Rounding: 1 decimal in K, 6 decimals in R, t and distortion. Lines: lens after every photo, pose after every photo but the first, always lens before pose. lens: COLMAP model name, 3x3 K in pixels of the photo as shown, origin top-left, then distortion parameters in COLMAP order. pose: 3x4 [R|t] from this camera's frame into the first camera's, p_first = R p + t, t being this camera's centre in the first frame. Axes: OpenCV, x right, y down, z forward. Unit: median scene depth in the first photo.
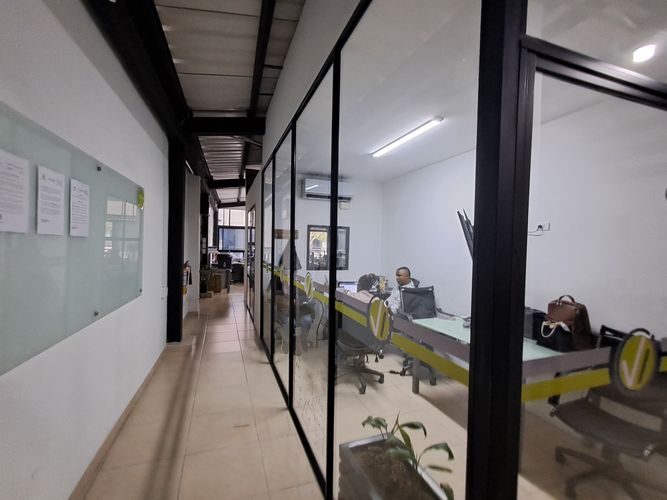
lens RADIAL K [[301.9, 0, 332.0], [0, 301.9, 253.5], [0, 0, 1]] dist [-0.001067, 0.000181]
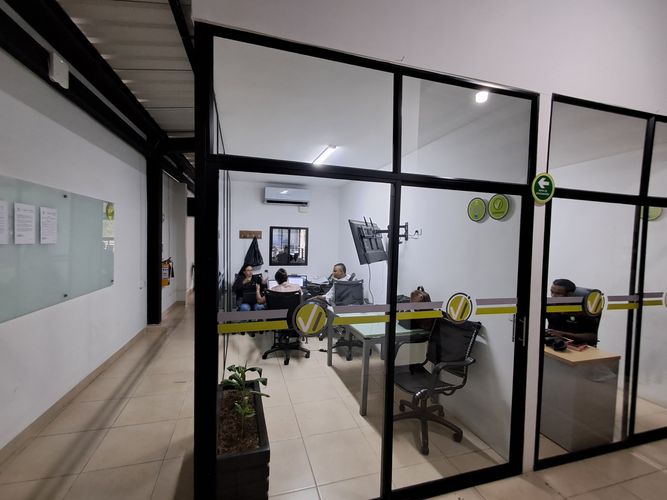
lens RADIAL K [[303.7, 0, 331.4], [0, 303.7, 252.9], [0, 0, 1]] dist [0.001071, 0.000541]
pose [[0.997975, 0.001164, -0.063605, 0.400450], [-0.000168, 0.999877, 0.015661, -0.019964], [0.063615, -0.015618, 0.997852, -0.258003]]
